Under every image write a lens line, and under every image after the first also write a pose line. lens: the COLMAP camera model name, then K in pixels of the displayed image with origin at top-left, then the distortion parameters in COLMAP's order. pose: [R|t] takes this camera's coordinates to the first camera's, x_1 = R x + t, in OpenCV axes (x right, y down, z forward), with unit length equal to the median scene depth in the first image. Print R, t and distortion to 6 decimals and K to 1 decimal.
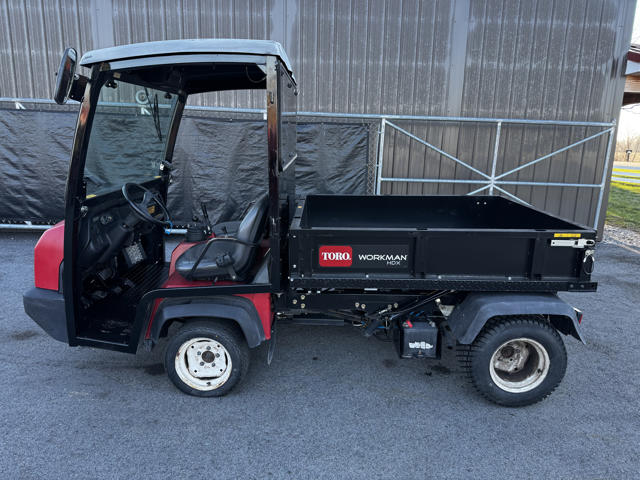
lens RADIAL K [[449.2, 0, 321.4], [0, 449.2, 245.1], [0, 0, 1]] dist [0.056004, -0.063590]
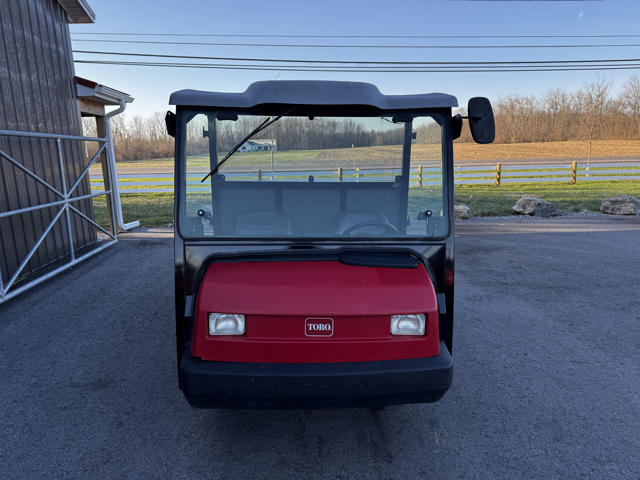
lens RADIAL K [[449.2, 0, 323.7], [0, 449.2, 241.0], [0, 0, 1]] dist [0.056004, -0.063590]
pose [[-0.049822, -0.226990, 0.972622, -0.615076], [0.241140, 0.942287, 0.232263, -0.155444], [-0.969211, 0.246110, 0.007790, 0.510214]]
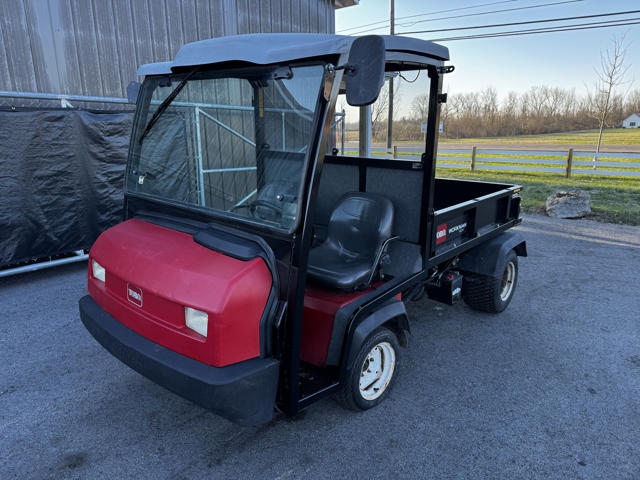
lens RADIAL K [[449.2, 0, 320.0], [0, 449.2, 245.3], [0, 0, 1]] dist [0.056004, -0.063590]
pose [[0.657106, -0.217015, 0.721884, -0.438167], [0.190730, 0.974366, 0.119302, -0.062484], [-0.729269, 0.059291, 0.681653, 0.183434]]
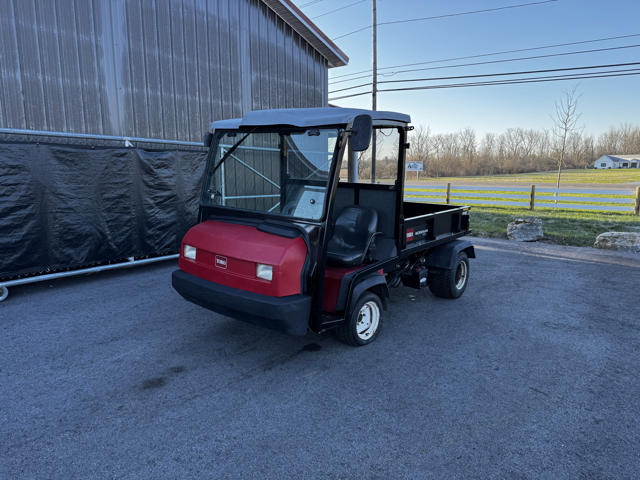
lens RADIAL K [[449.2, 0, 322.2], [0, 449.2, 242.8], [0, 0, 1]] dist [0.056004, -0.063590]
pose [[0.629208, -0.153404, 0.761948, -0.639525], [0.186435, 0.981497, 0.043651, -0.035084], [-0.754546, 0.114588, 0.646166, 0.059696]]
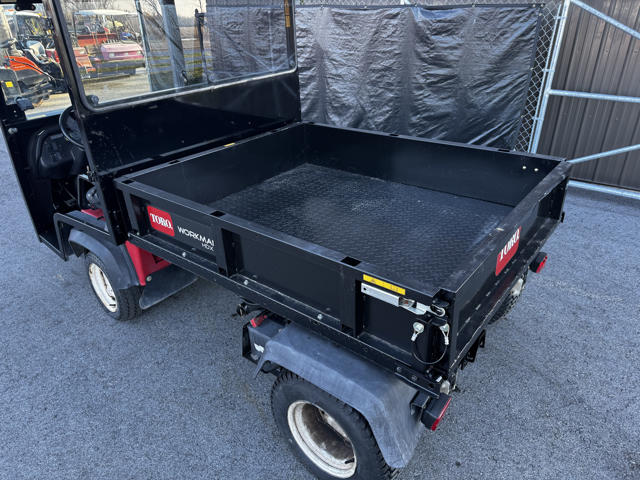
lens RADIAL K [[449.2, 0, 315.3], [0, 449.2, 242.7], [0, 0, 1]] dist [0.056004, -0.063590]
pose [[0.777398, 0.258678, -0.573357, 0.320010], [-0.107409, 0.952729, 0.284203, -0.088678], [0.619771, -0.159355, 0.768433, 0.222841]]
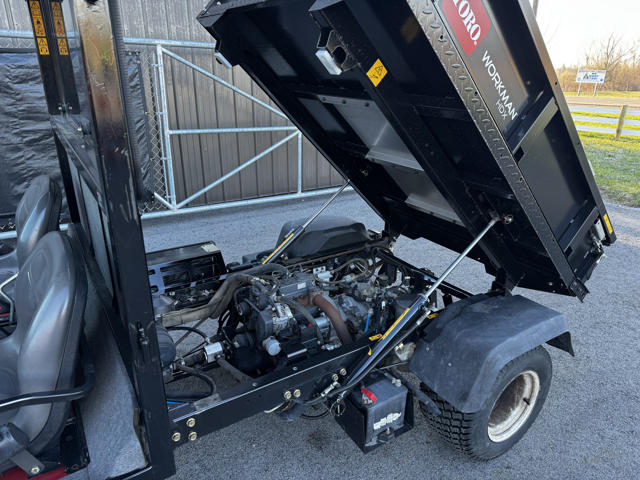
lens RADIAL K [[449.2, 0, 323.9], [0, 449.2, 243.6], [0, 0, 1]] dist [0.056004, -0.063590]
pose [[0.841968, -0.204249, 0.499371, -0.061223], [0.130090, 0.975119, 0.179497, -0.072145], [-0.523608, -0.086168, 0.847590, 0.239212]]
